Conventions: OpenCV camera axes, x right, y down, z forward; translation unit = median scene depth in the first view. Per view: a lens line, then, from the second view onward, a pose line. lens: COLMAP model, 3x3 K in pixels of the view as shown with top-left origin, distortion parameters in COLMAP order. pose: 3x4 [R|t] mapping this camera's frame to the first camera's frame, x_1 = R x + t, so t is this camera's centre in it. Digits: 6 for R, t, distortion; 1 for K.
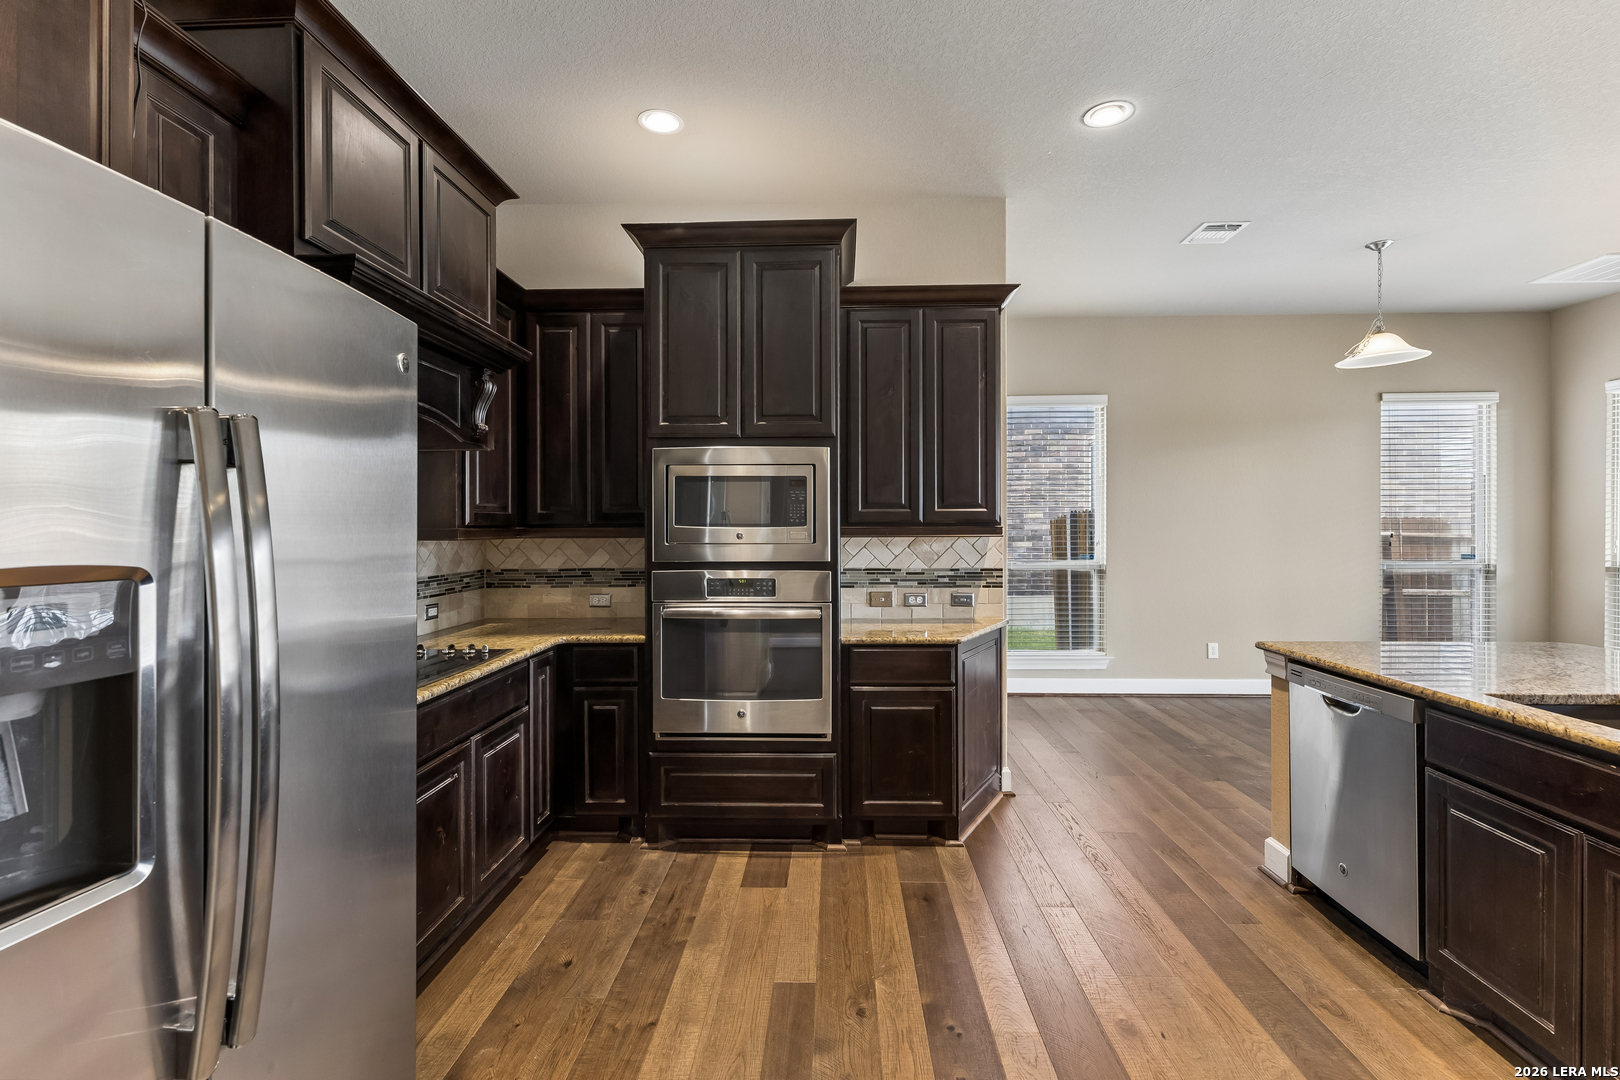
lens RADIAL K [[730.3, 0, 814.0], [0, 730.3, 529.8], [0, 0, 1]] dist [-0.002267, -0.000744]
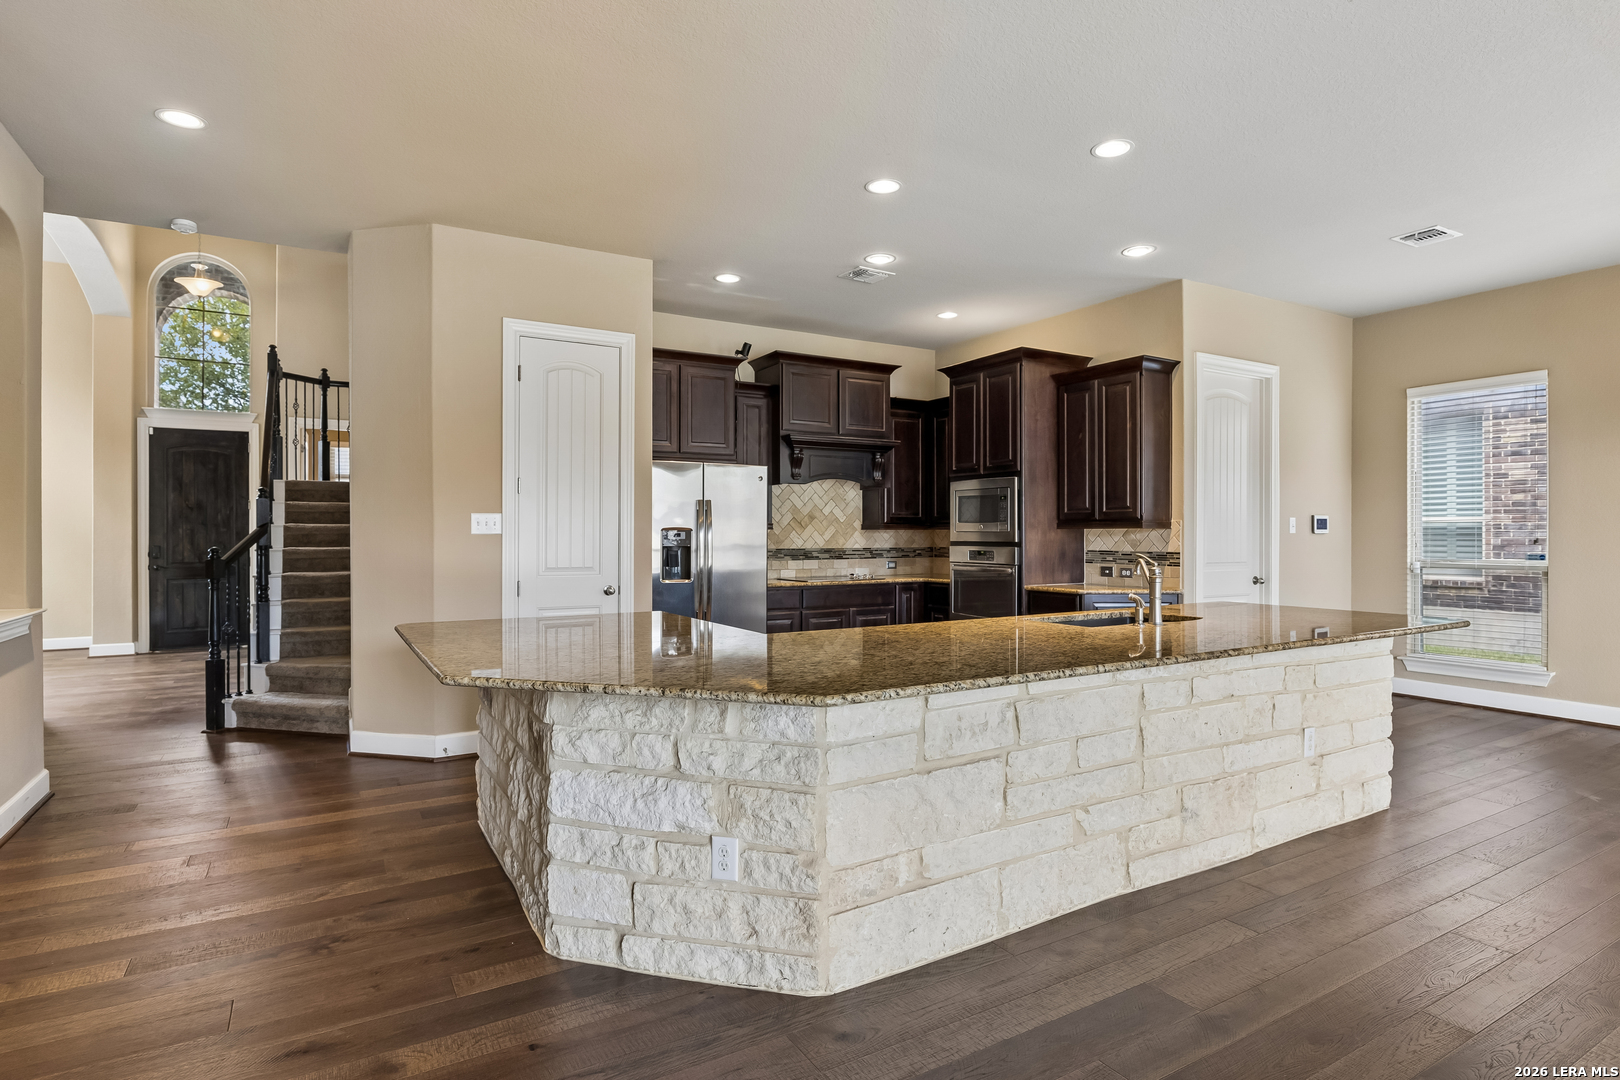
lens RADIAL K [[859.9, 0, 816.8], [0, 859.9, 535.1], [0, 0, 1]] dist [0.000432, 0.000024]
pose [[0.544458, 0.005786, -0.838768, 1.339467], [-0.002715, 0.999983, 0.005135, 0.015552], [0.838784, -0.000519, 0.544464, -0.475442]]
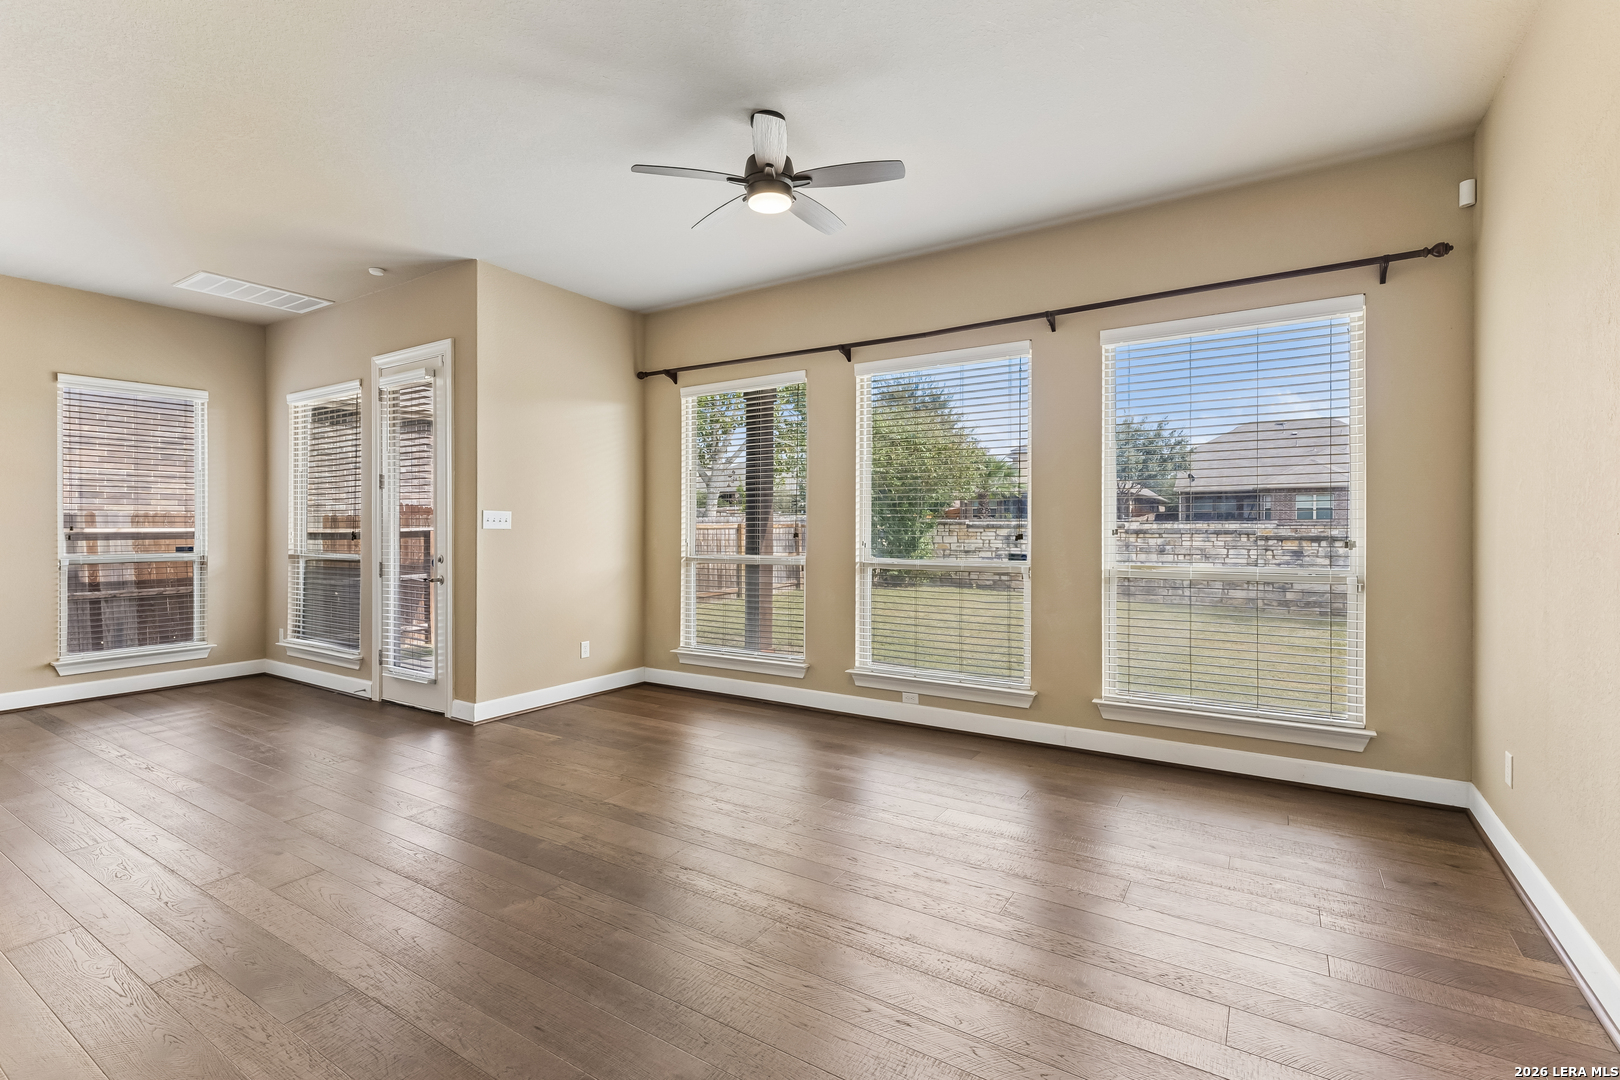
lens RADIAL K [[730.3, 0, 814.0], [0, 730.3, 529.8], [0, 0, 1]] dist [-0.002267, -0.000744]
pose [[0.515139, -0.001645, 0.857105, 0.790077], [0.003778, 0.999993, -0.000351, 0.022940], [-0.857098, 0.003419, 0.515142, -0.470973]]
